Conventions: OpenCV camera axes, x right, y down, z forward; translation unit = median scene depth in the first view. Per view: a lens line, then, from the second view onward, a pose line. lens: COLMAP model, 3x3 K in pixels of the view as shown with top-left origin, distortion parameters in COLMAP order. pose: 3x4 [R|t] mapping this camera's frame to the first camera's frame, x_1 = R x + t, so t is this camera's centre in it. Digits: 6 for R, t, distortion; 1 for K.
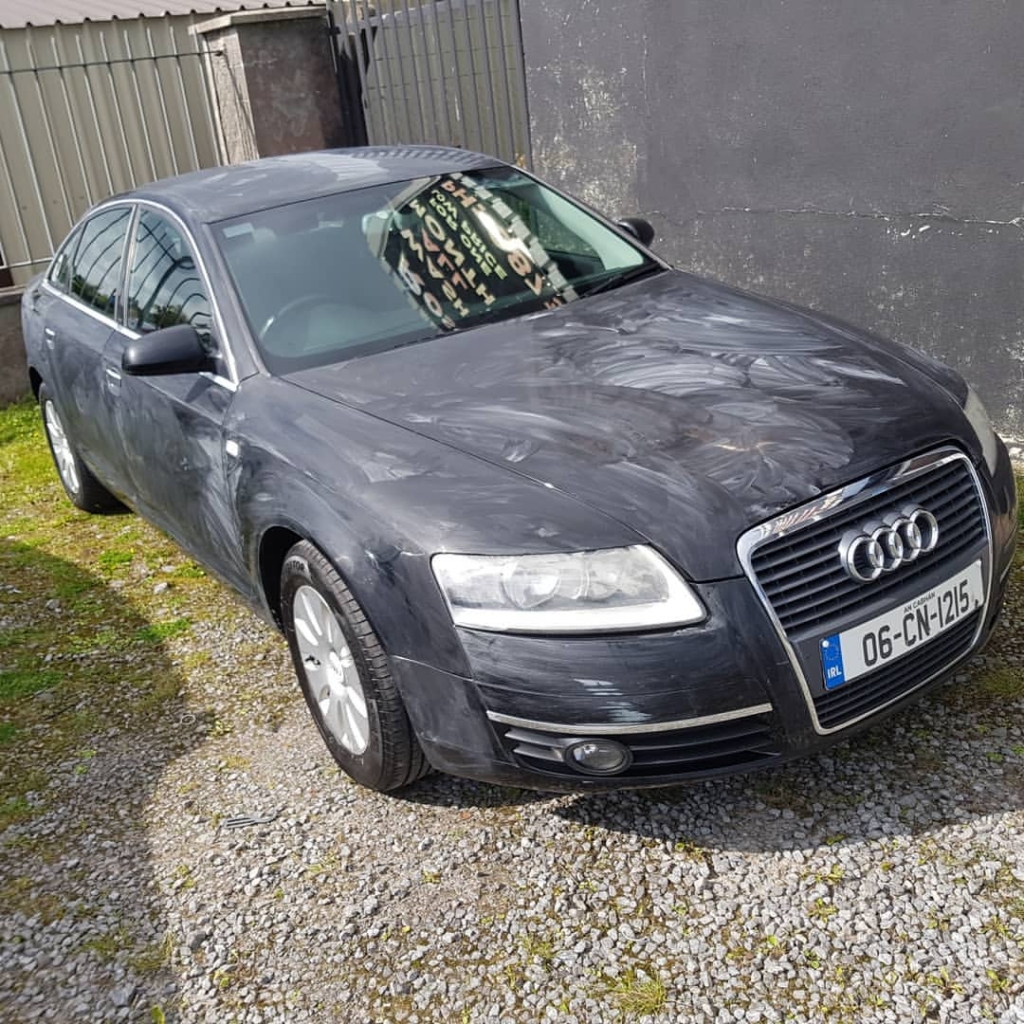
lens RADIAL K [[1066.9, 0, 514.5], [0, 1066.9, 509.1], [0, 0, 1]] dist [-0.028727, 0.000000]
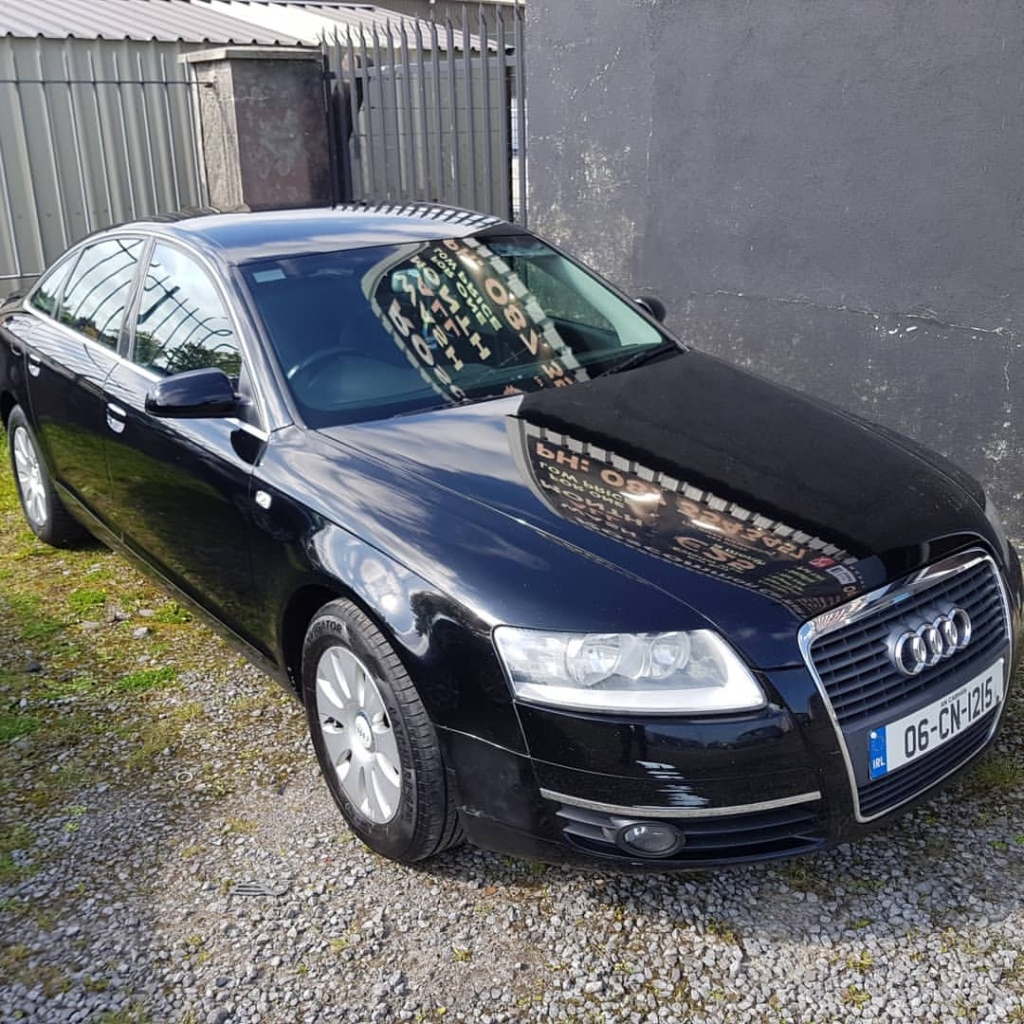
lens RADIAL K [[1066.9, 0, 518.4], [0, 1066.9, 507.4], [0, 0, 1]] dist [-0.028727, 0.000000]
pose [[0.991326, 0.066483, 0.113372, -0.156610], [-0.061545, 0.997020, -0.046516, -0.021257], [-0.116127, 0.039135, 0.992463, 0.007088]]
